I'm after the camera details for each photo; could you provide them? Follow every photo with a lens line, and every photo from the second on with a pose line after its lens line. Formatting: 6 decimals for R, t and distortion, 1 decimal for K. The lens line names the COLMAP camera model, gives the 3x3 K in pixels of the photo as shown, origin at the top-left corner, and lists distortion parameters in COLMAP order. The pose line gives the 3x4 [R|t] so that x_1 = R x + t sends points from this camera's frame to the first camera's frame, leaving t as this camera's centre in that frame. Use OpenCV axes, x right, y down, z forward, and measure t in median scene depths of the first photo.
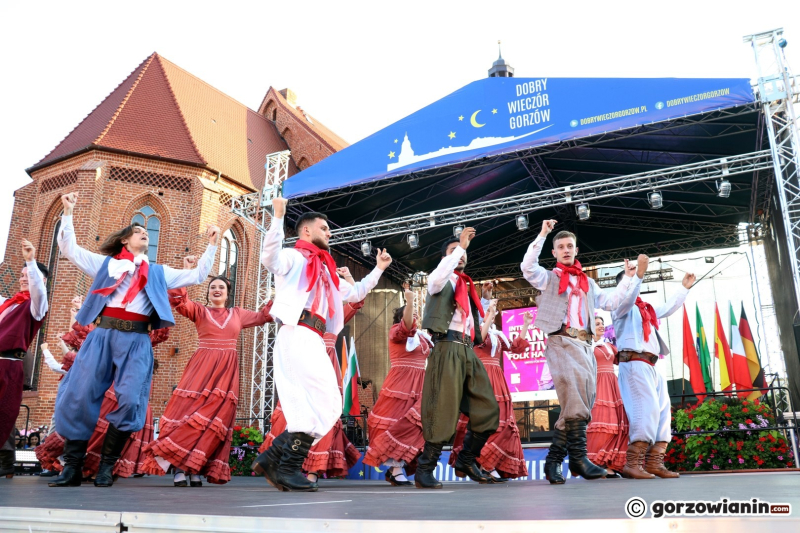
lens RADIAL K [[666.2, 0, 402.0], [0, 666.2, 271.0], [0, 0, 1]] dist [-0.174015, 0.162979]
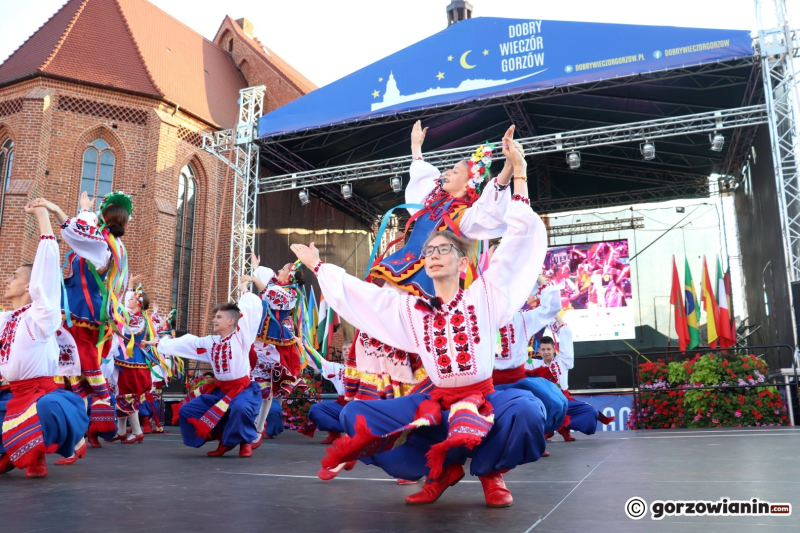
lens RADIAL K [[666.2, 0, 402.0], [0, 666.2, 271.0], [0, 0, 1]] dist [-0.174015, 0.162979]
pose [[0.996412, 0.013216, 0.083599, -0.051601], [-0.021020, 0.995428, 0.093169, -0.009096], [-0.081986, -0.094591, 0.992134, 0.025109]]
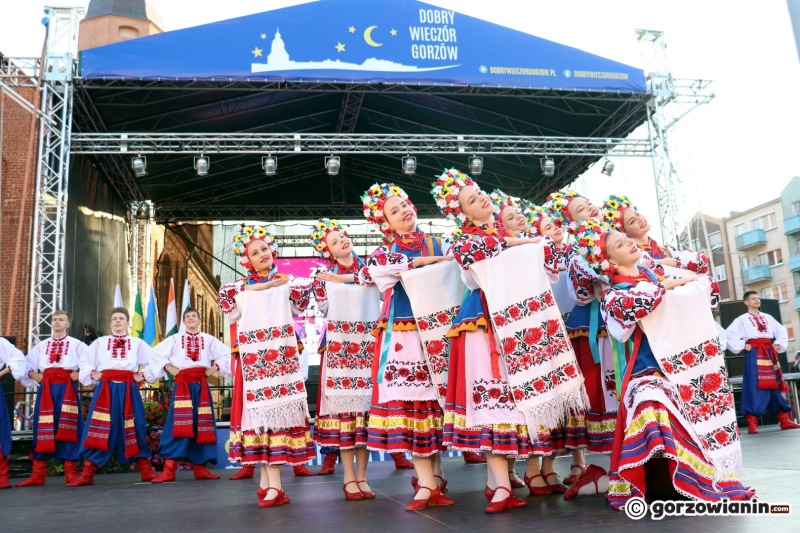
lens RADIAL K [[746.2, 0, 420.7], [0, 746.2, 269.5], [0, 0, 1]] dist [-0.169402, 0.178683]
pose [[0.795724, 0.080925, 0.600229, -0.341195], [-0.119564, 0.992519, 0.024691, 0.032823], [-0.593741, -0.091413, 0.799447, 0.164205]]
